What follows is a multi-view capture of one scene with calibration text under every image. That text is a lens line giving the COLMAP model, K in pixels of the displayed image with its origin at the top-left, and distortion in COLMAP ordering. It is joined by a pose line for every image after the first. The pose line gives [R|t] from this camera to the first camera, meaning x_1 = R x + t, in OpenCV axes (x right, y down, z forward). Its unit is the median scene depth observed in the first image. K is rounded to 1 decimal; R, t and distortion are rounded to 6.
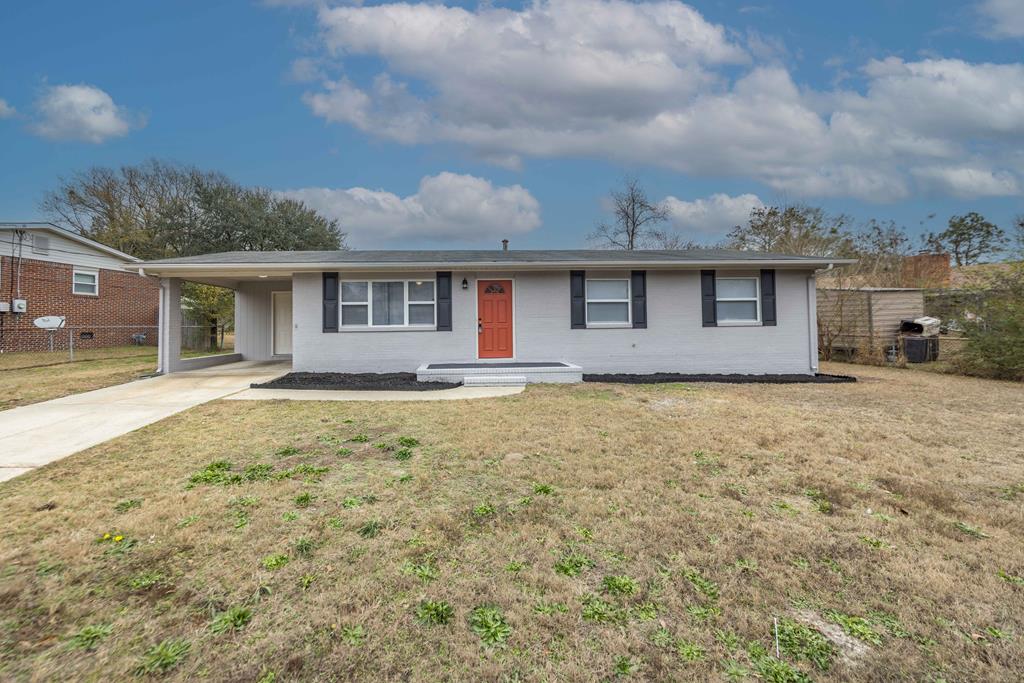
lens RADIAL K [[403.7, 0, 509.1], [0, 403.7, 344.2], [0, 0, 1]] dist [0.001923, 0.000357]
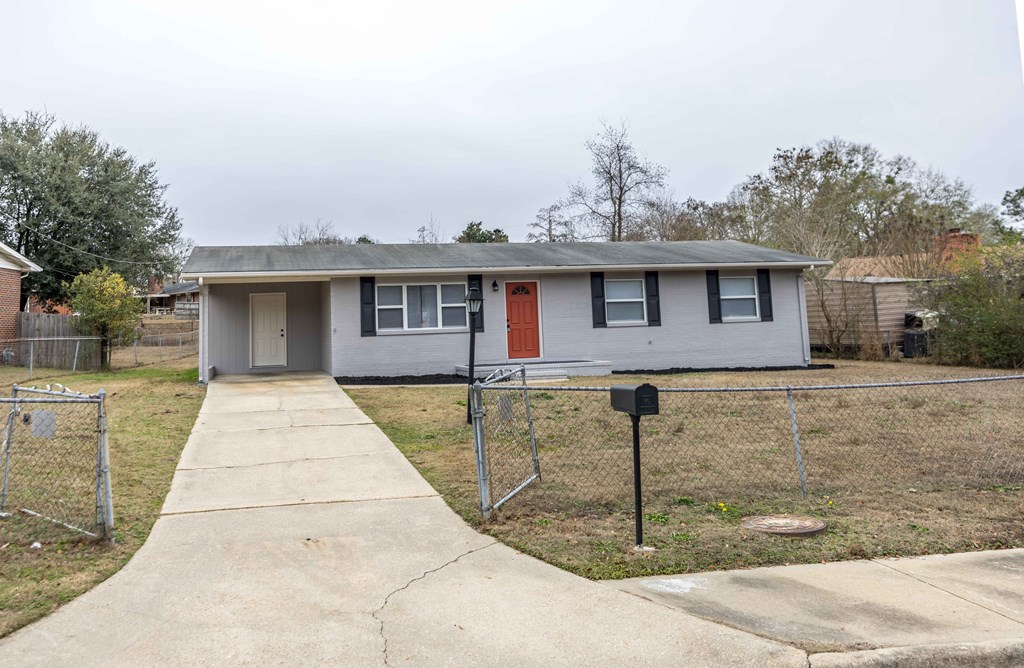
lens RADIAL K [[1002.6, 0, 512.0], [0, 1002.6, 334.0], [0, 0, 1]] dist [-0.019803, -0.013353]
pose [[0.970914, -0.022583, 0.238363, -0.660816], [0.034906, 0.998256, -0.047604, 0.092637], [-0.236872, 0.054540, 0.970009, -1.444888]]
